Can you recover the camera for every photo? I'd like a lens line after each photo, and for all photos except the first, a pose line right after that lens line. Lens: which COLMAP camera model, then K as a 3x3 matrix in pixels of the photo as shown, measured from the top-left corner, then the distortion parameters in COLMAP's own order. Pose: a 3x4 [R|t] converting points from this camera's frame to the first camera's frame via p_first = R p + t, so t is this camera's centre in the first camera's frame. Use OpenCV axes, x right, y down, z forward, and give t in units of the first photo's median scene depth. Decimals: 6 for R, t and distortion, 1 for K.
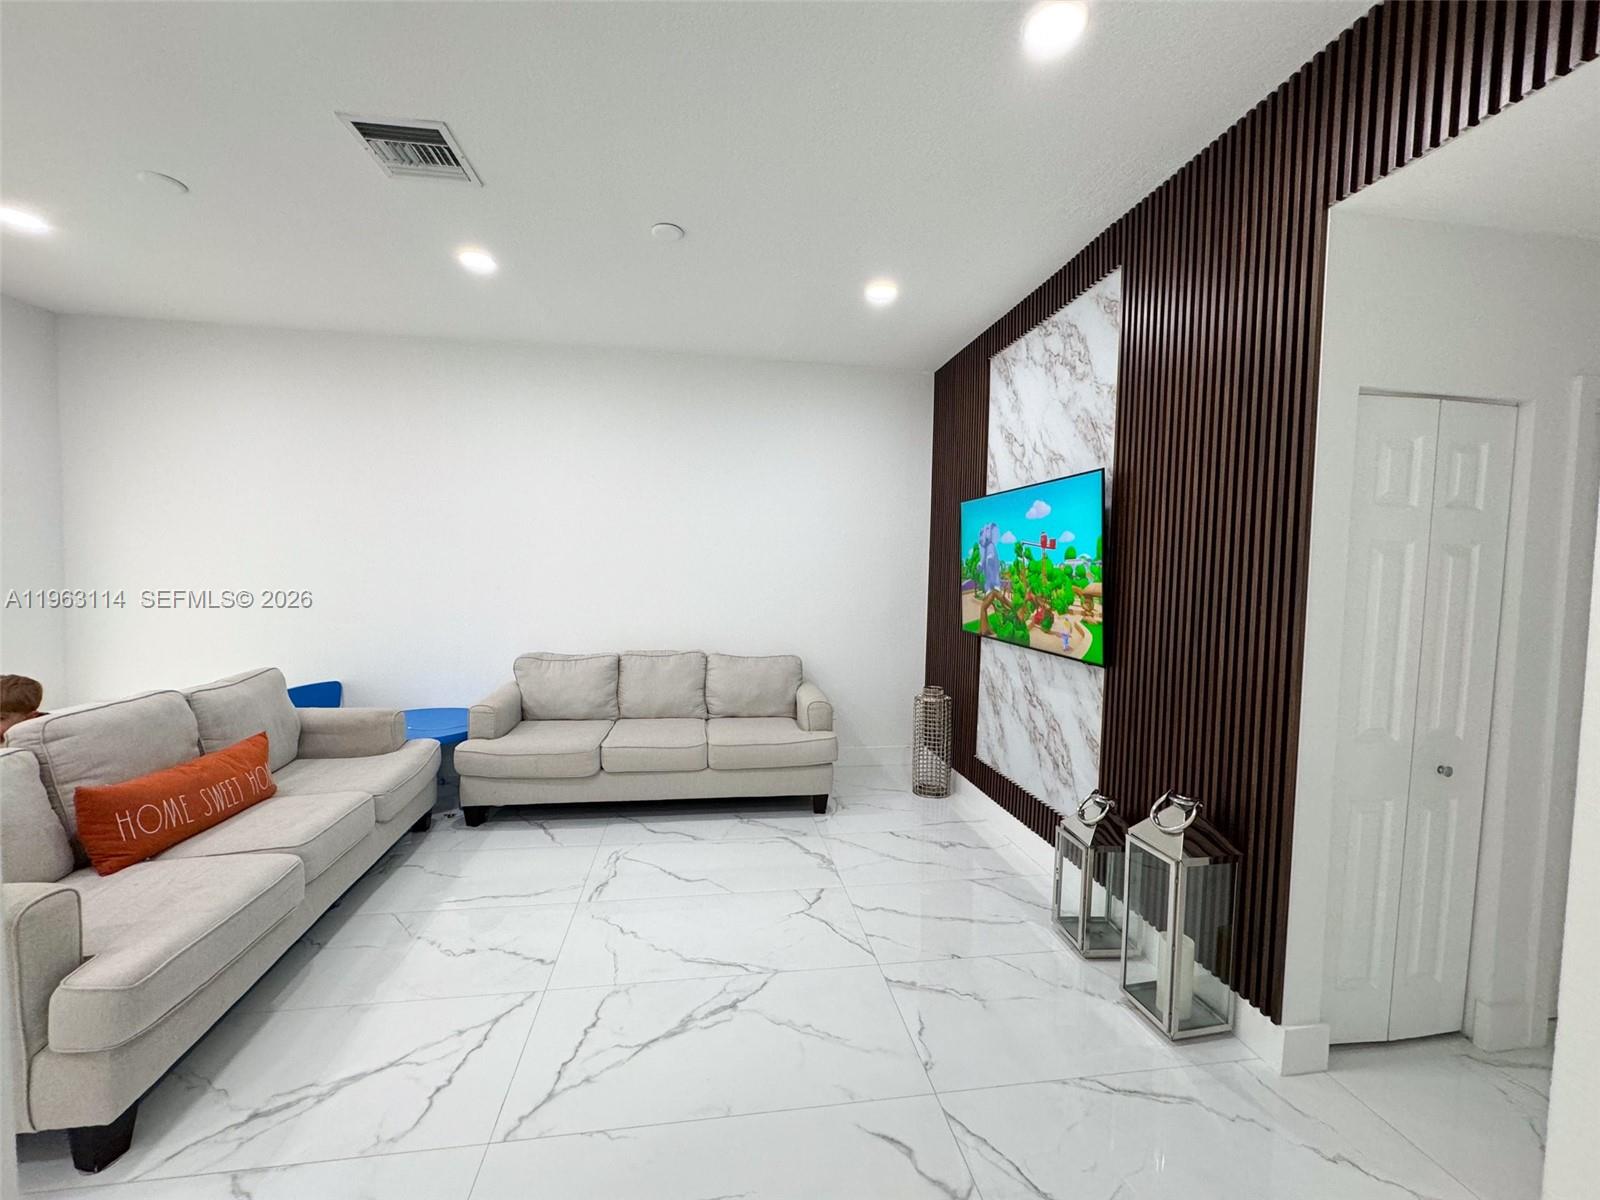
lens RADIAL K [[636.1, 0, 793.1], [0, 636.1, 600.5], [0, 0, 1]] dist [-0.000803, -0.000457]
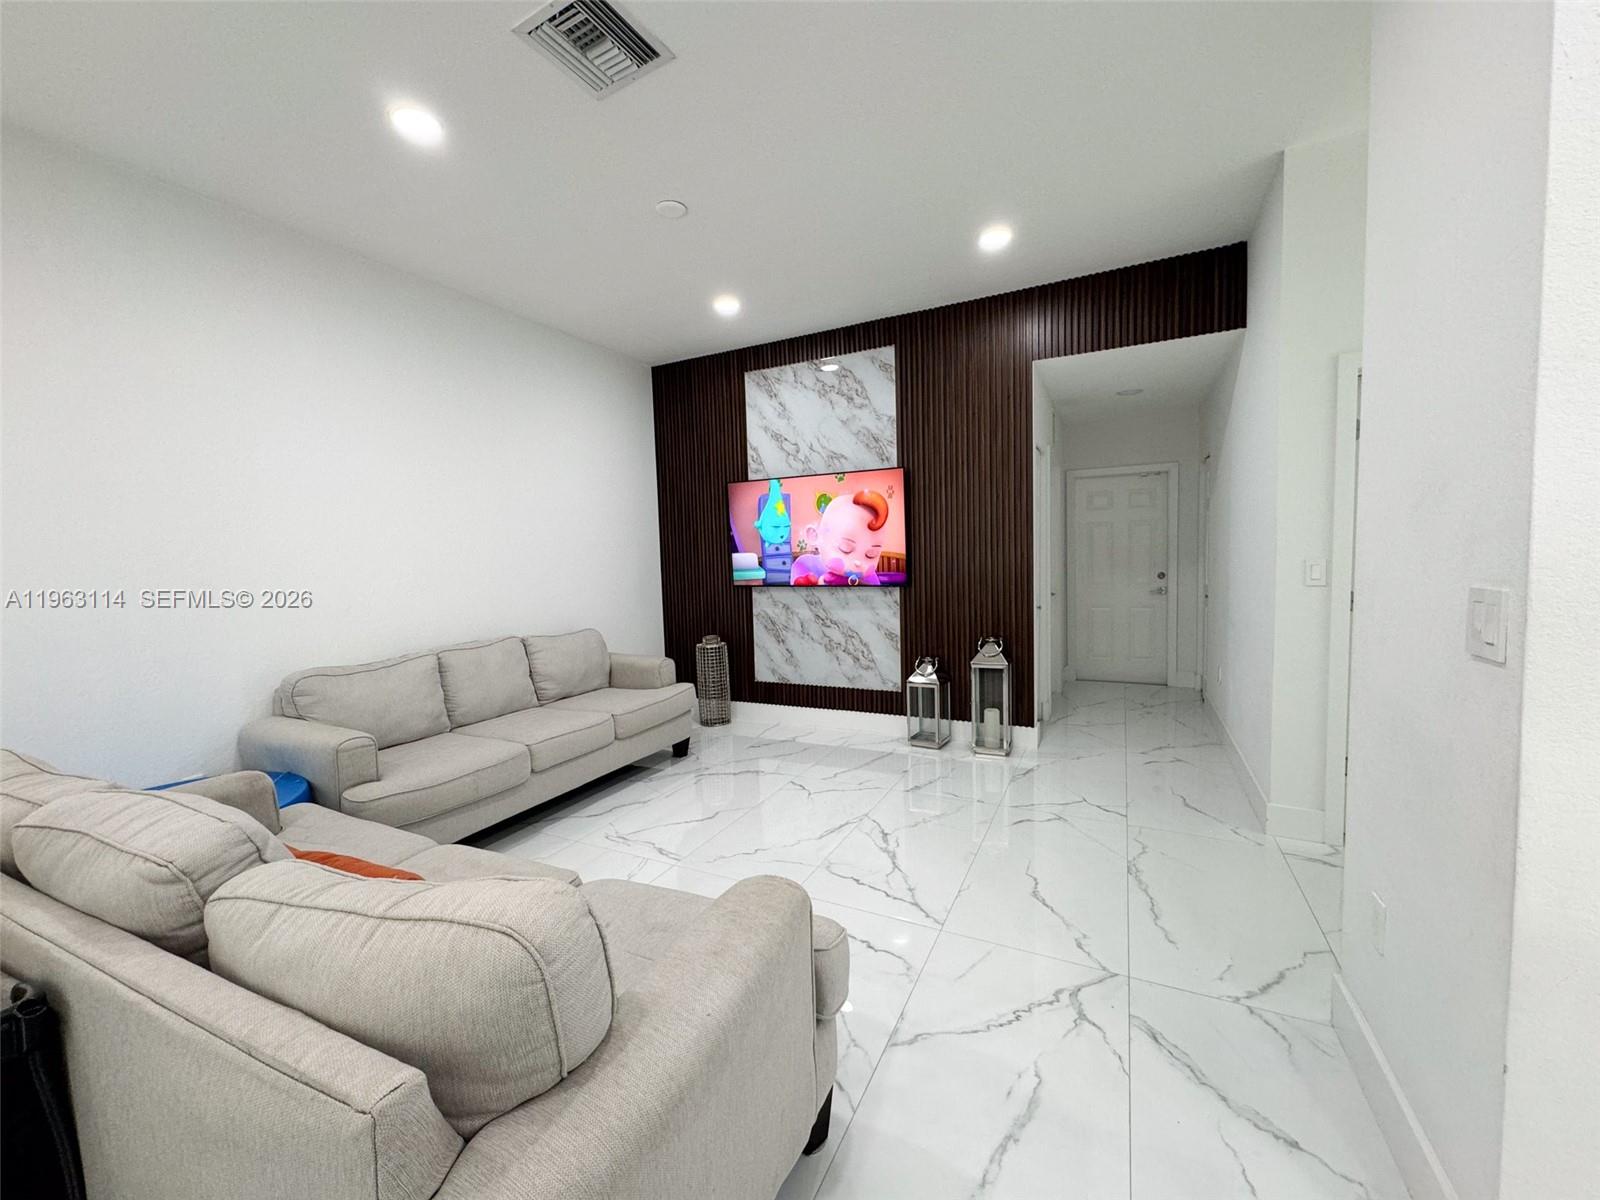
lens RADIAL K [[636.1, 0, 799.0], [0, 636.1, 599.9], [0, 0, 1]] dist [-0.000803, -0.000457]
pose [[0.578891, -0.096567, 0.809667, -0.781249], [0.085062, 0.994697, 0.057818, 0.014877], [-0.810956, 0.035402, 0.584035, 0.189722]]
